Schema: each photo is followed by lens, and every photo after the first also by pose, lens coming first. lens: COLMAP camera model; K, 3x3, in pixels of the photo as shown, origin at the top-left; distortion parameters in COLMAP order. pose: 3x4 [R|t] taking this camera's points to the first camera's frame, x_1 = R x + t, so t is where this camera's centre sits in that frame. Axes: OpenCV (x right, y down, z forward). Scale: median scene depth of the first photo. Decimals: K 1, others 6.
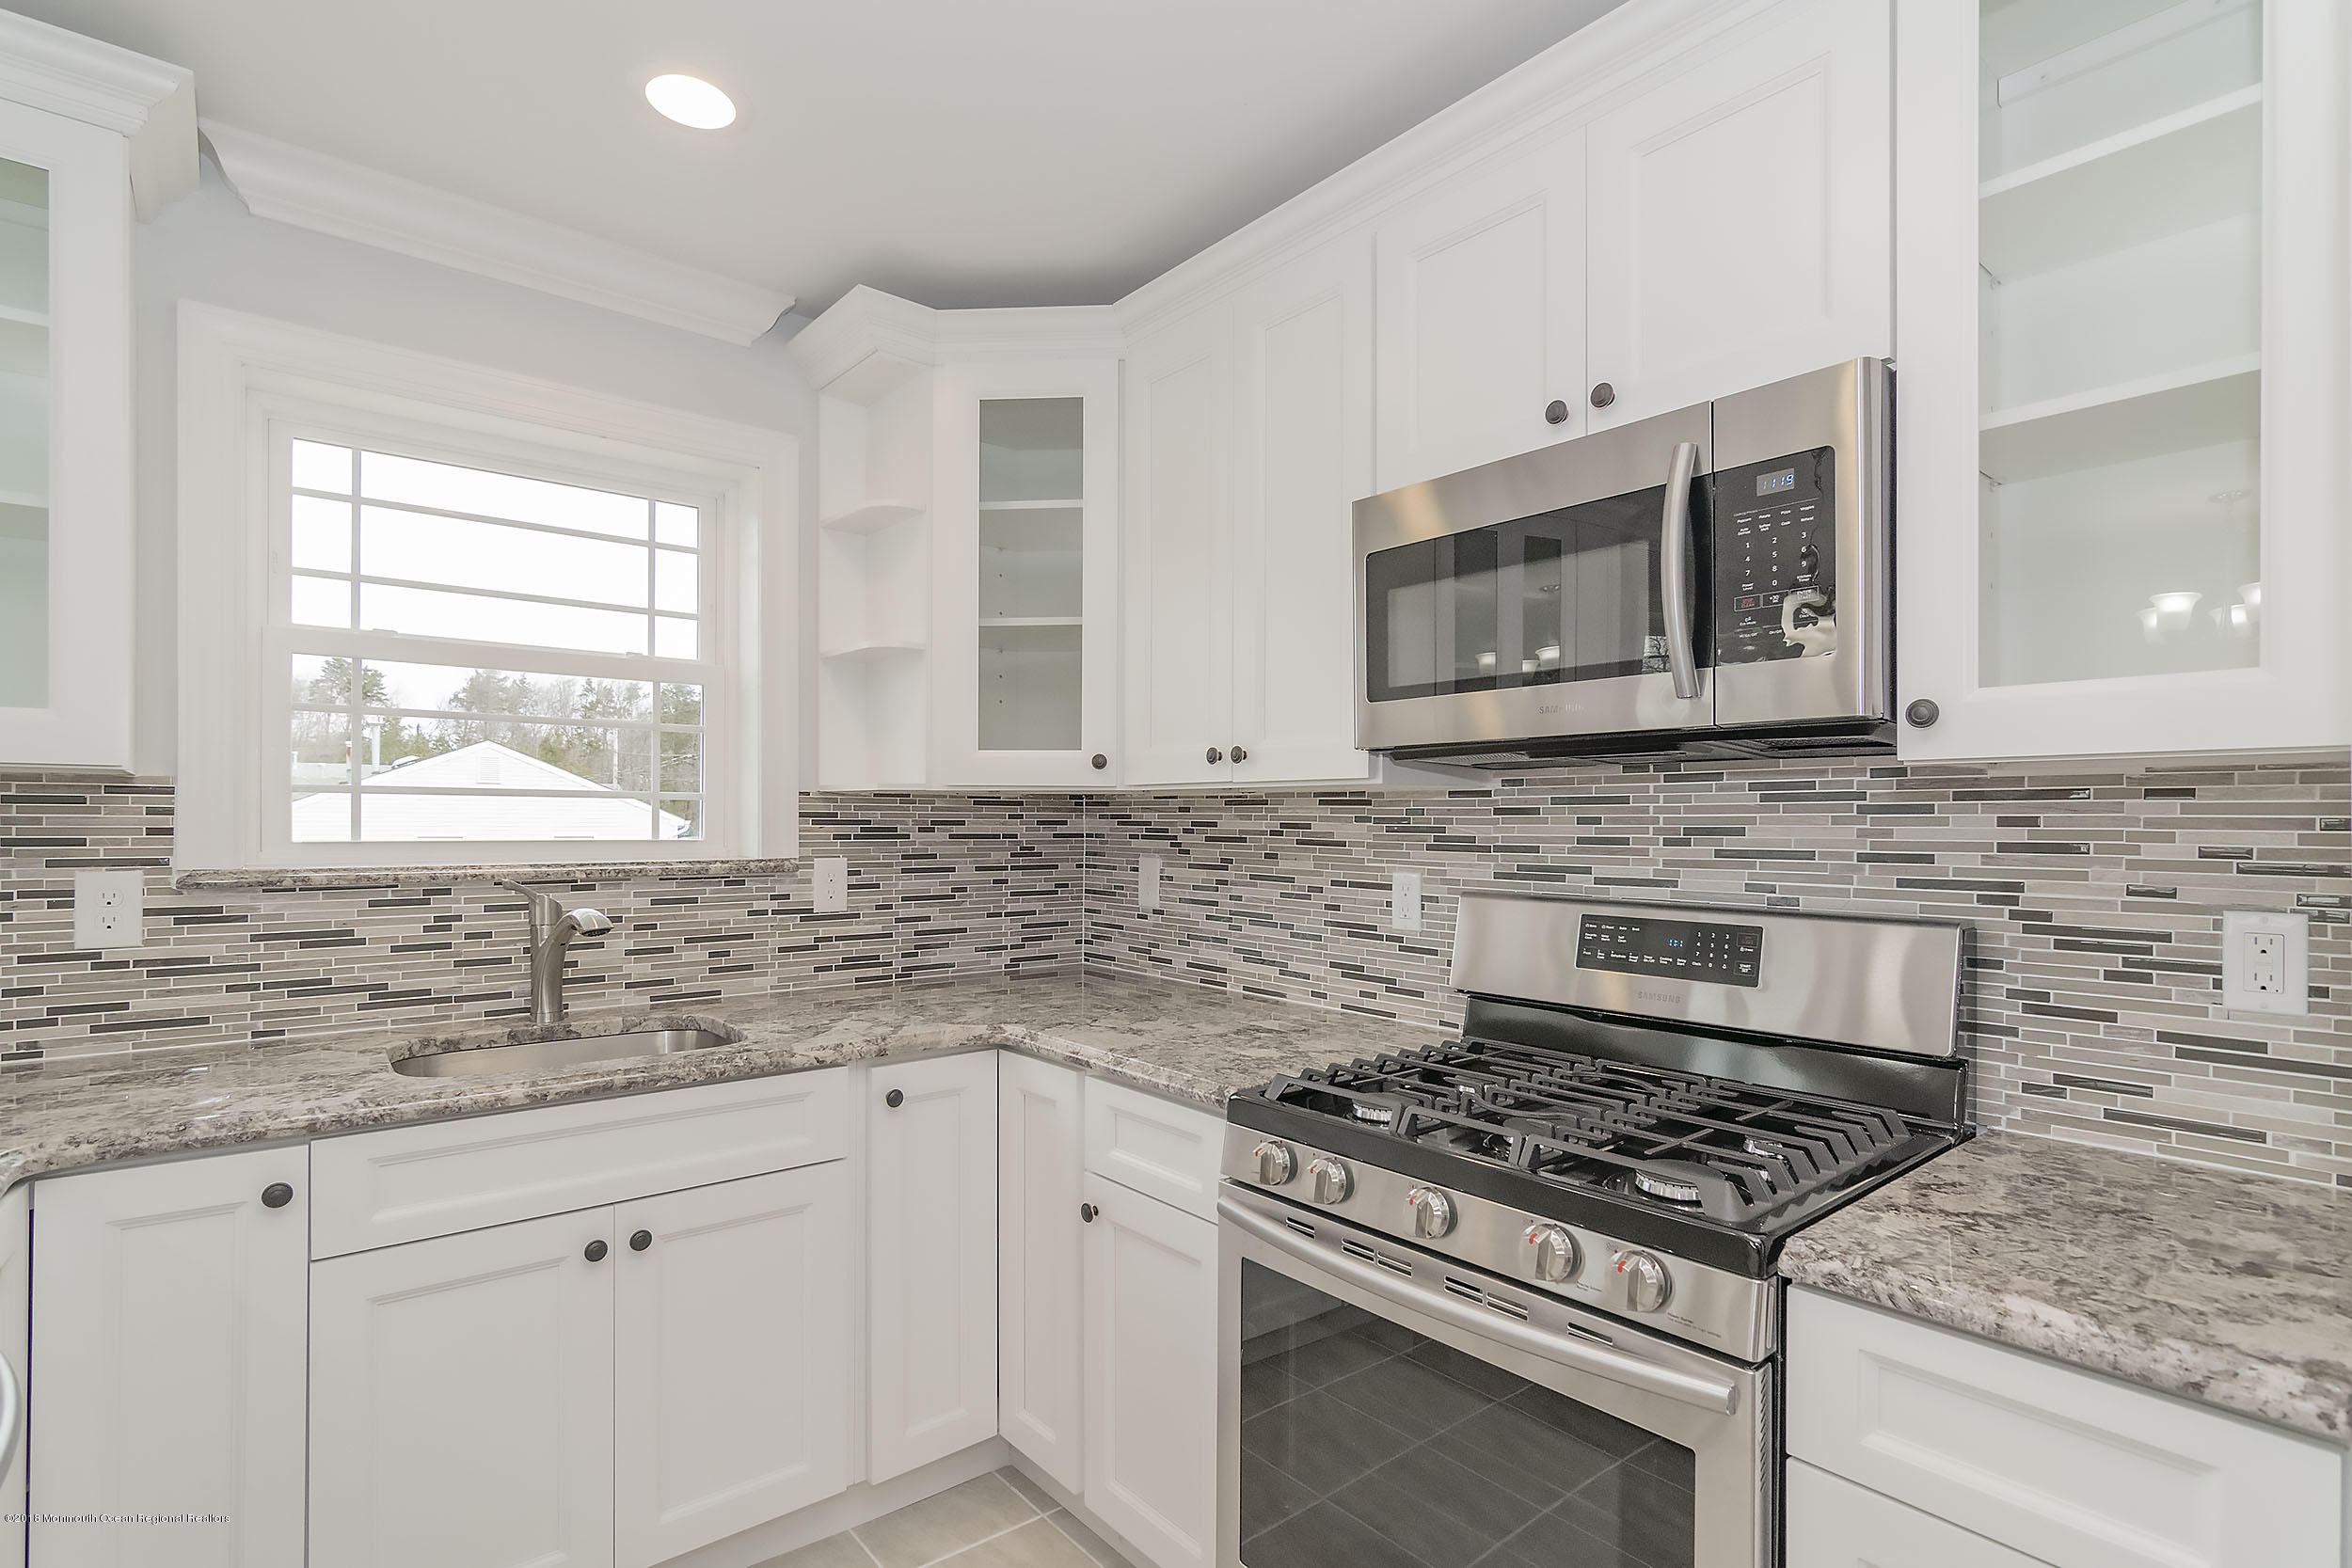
lens RADIAL K [[1152.7, 0, 1182.9], [0, 1152.7, 831.8], [0, 0, 1]] dist [-0.011503, 0.002889]
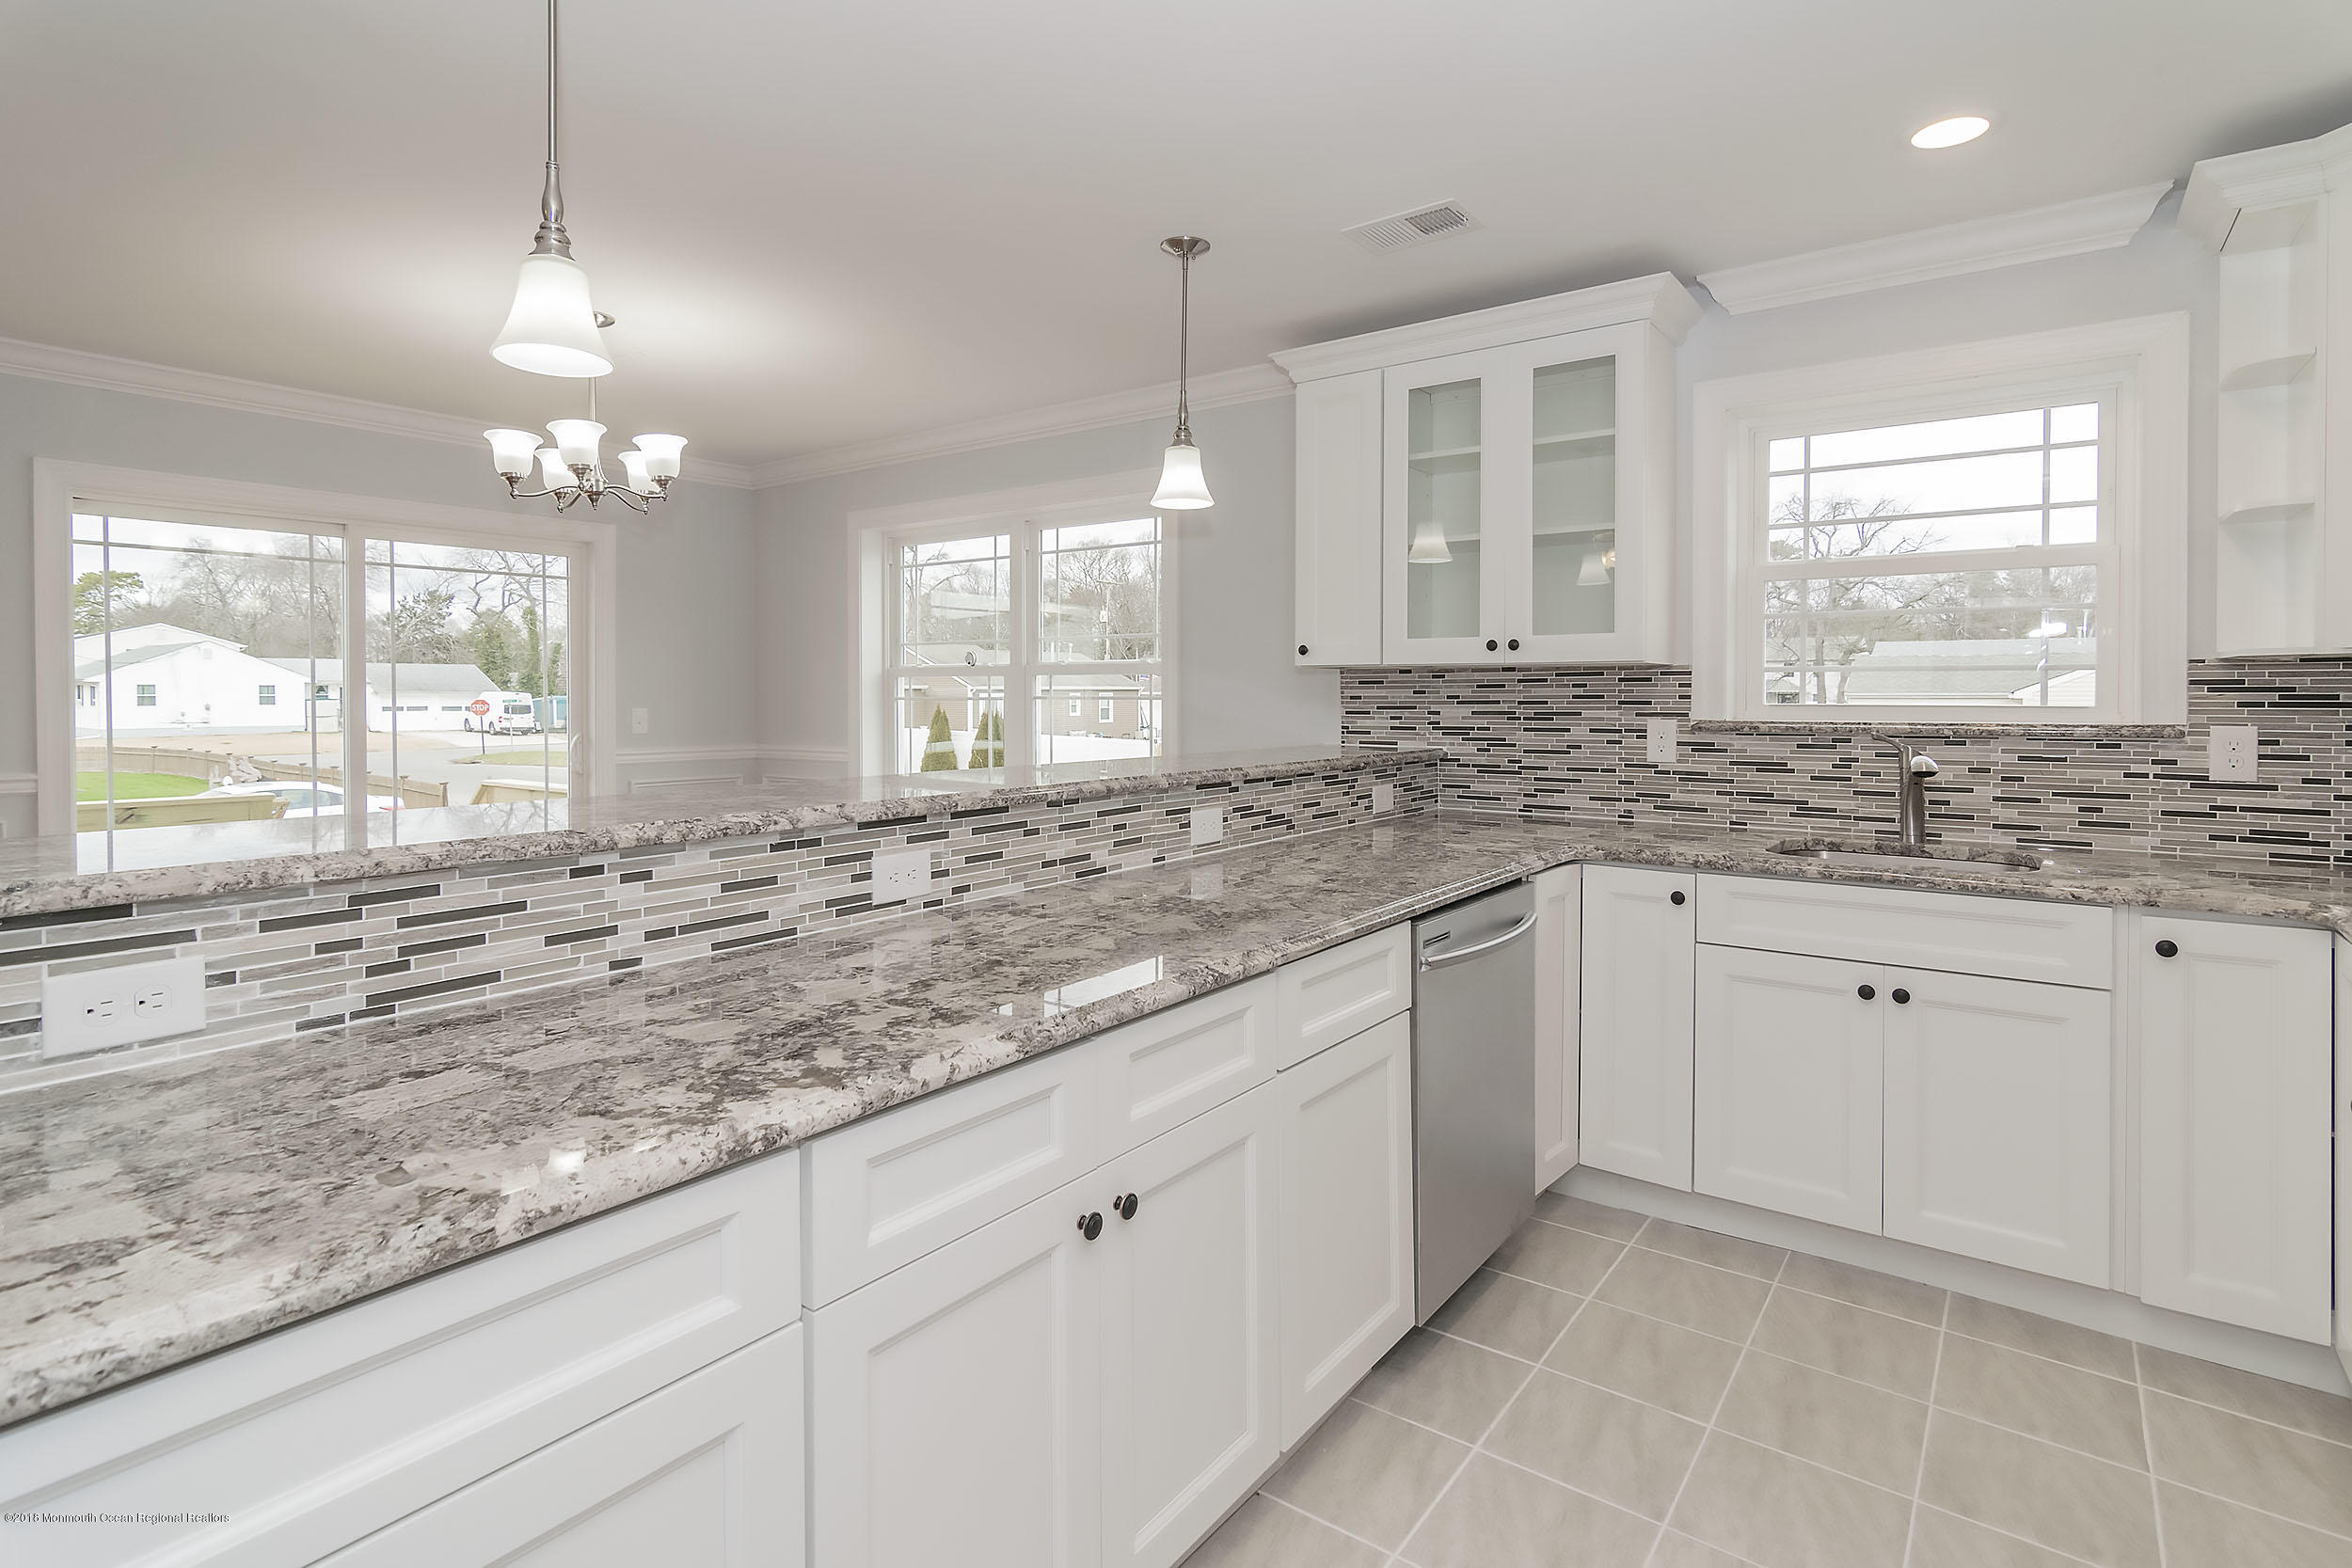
lens RADIAL K [[1152.7, 0, 1160.1], [0, 1152.7, 721.7], [0, 0, 1]] dist [-0.011503, 0.002889]
pose [[0.219211, 0.019926, -0.975474, 0.570105], [-0.007321, 0.999797, 0.018778, 0.009194], [0.975650, 0.003025, 0.219313, -0.138167]]
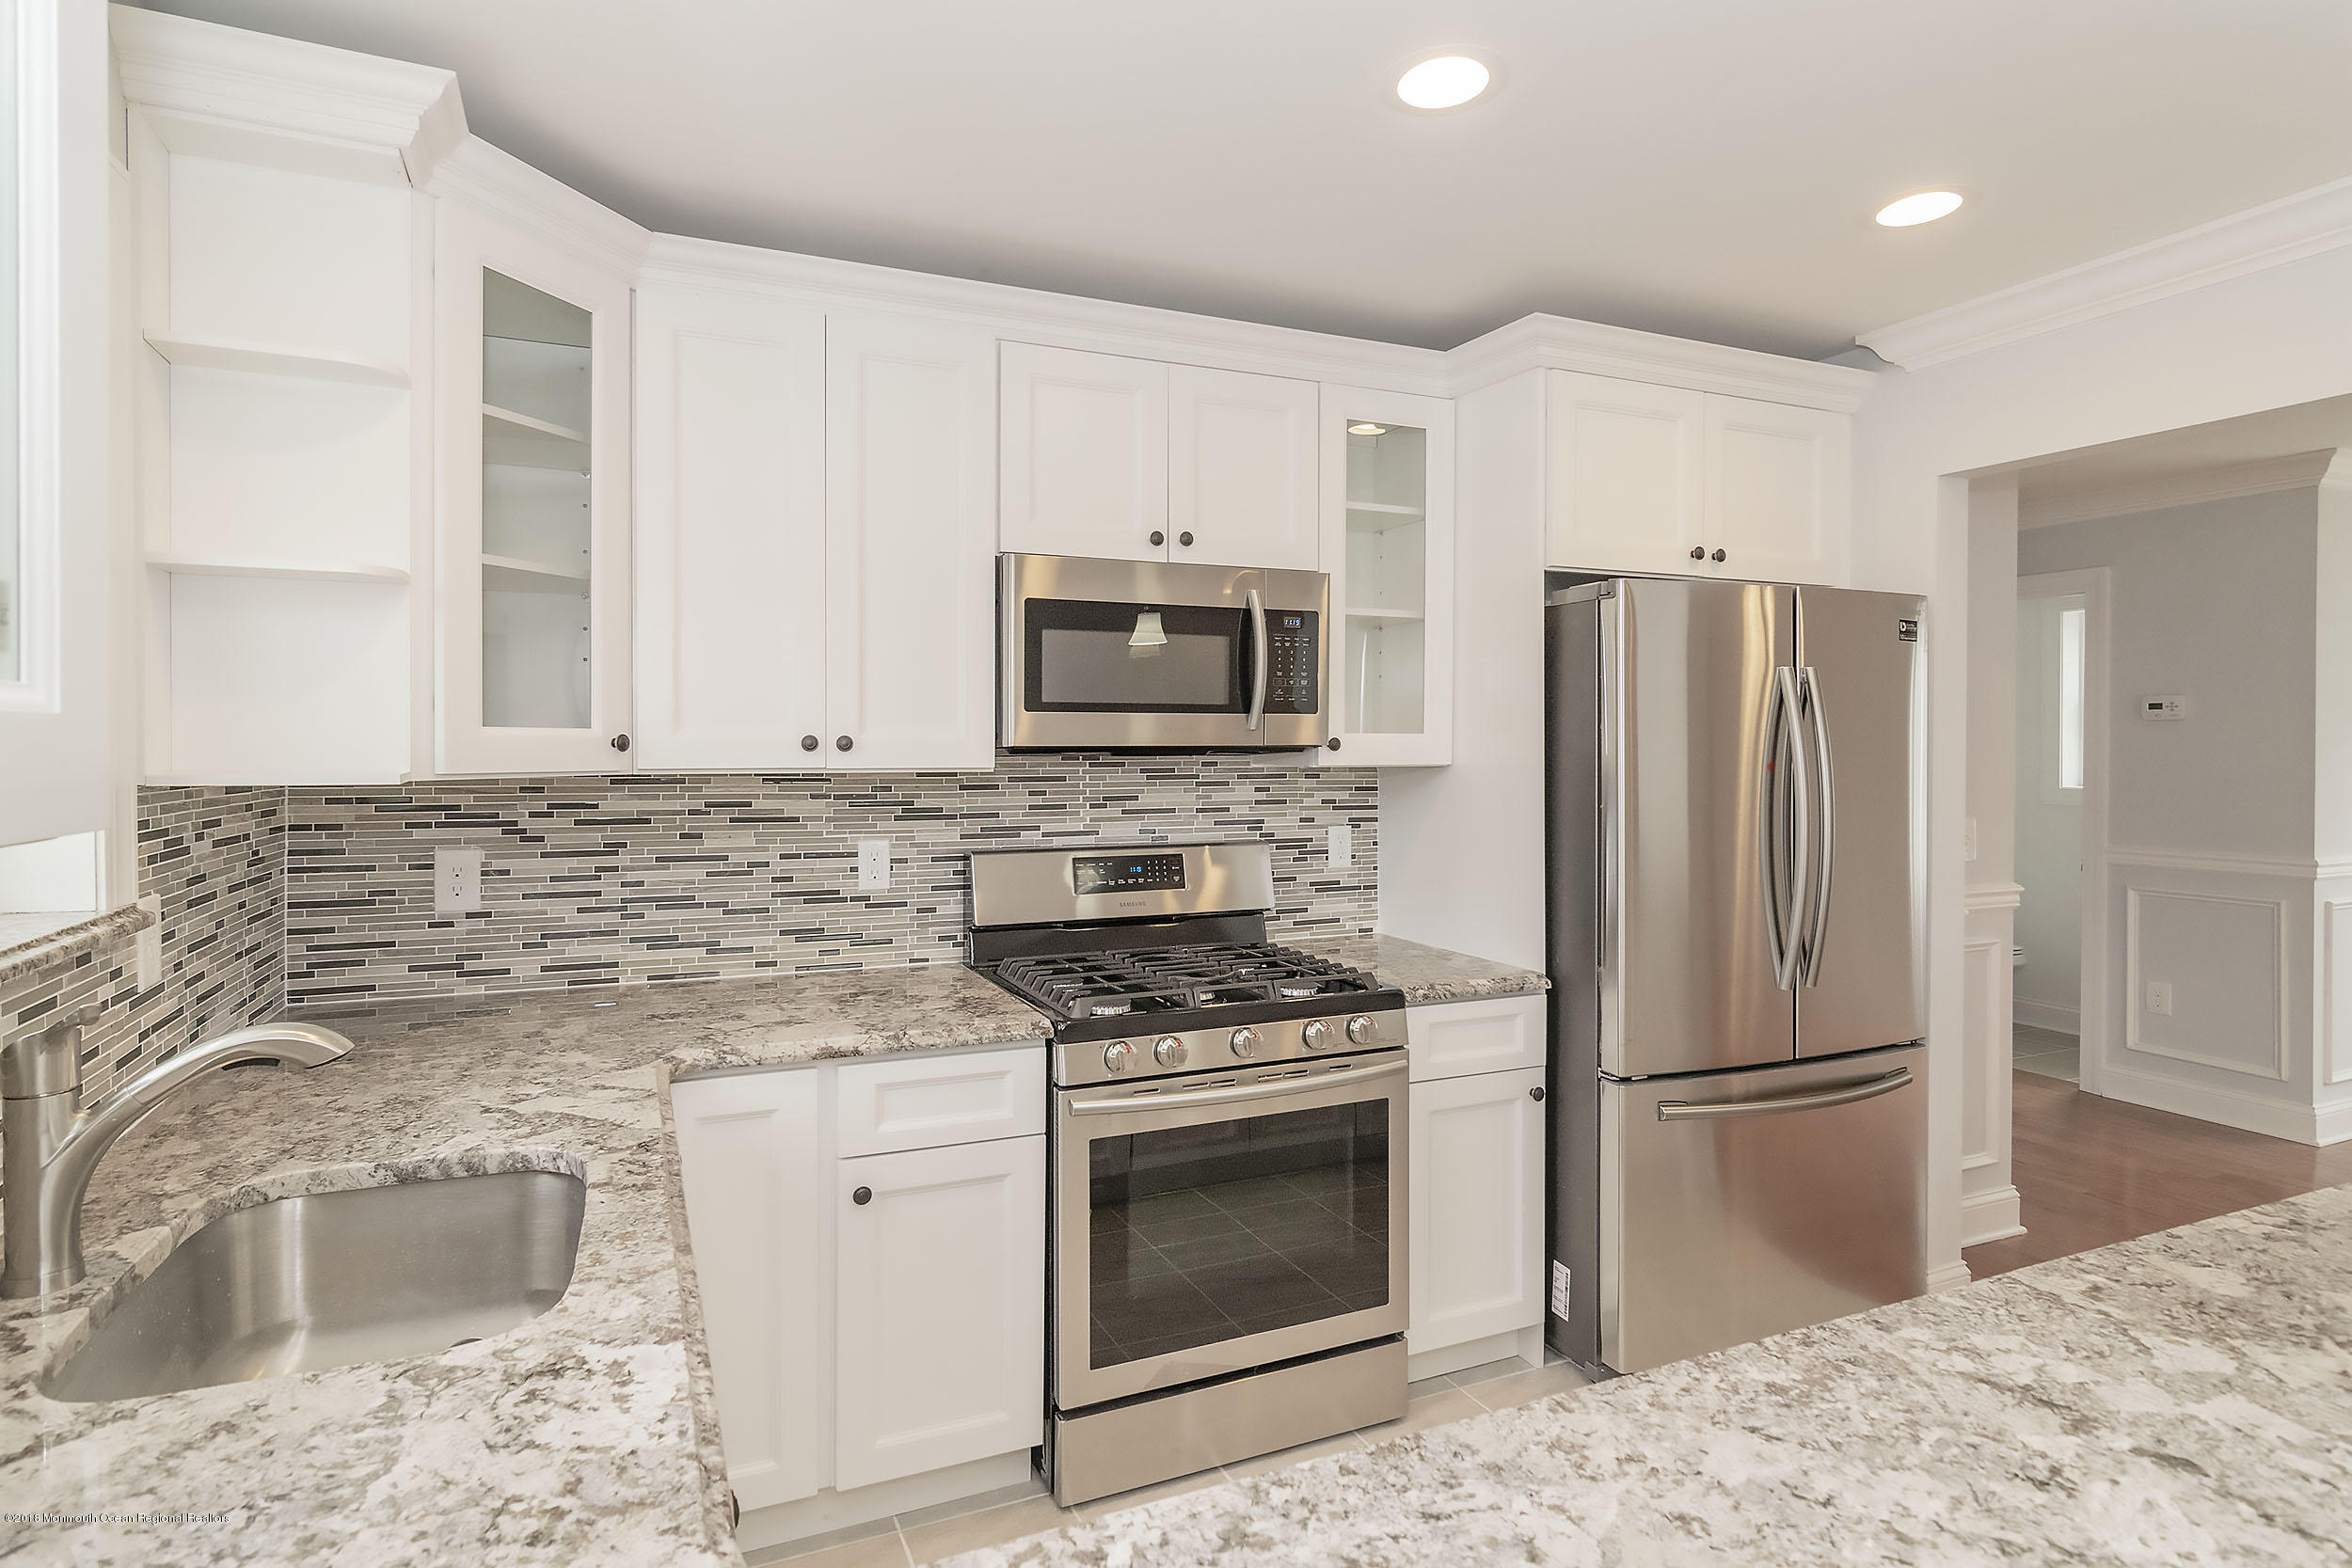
lens RADIAL K [[1152.7, 0, 1145.8], [0, 1152.7, 760.3], [0, 0, 1]] dist [-0.011503, 0.002889]
pose [[0.289267, -0.012707, 0.957164, -0.924214], [0.012009, 0.999881, 0.009644, -0.059335], [-0.957173, 0.008705, 0.289385, 0.429423]]
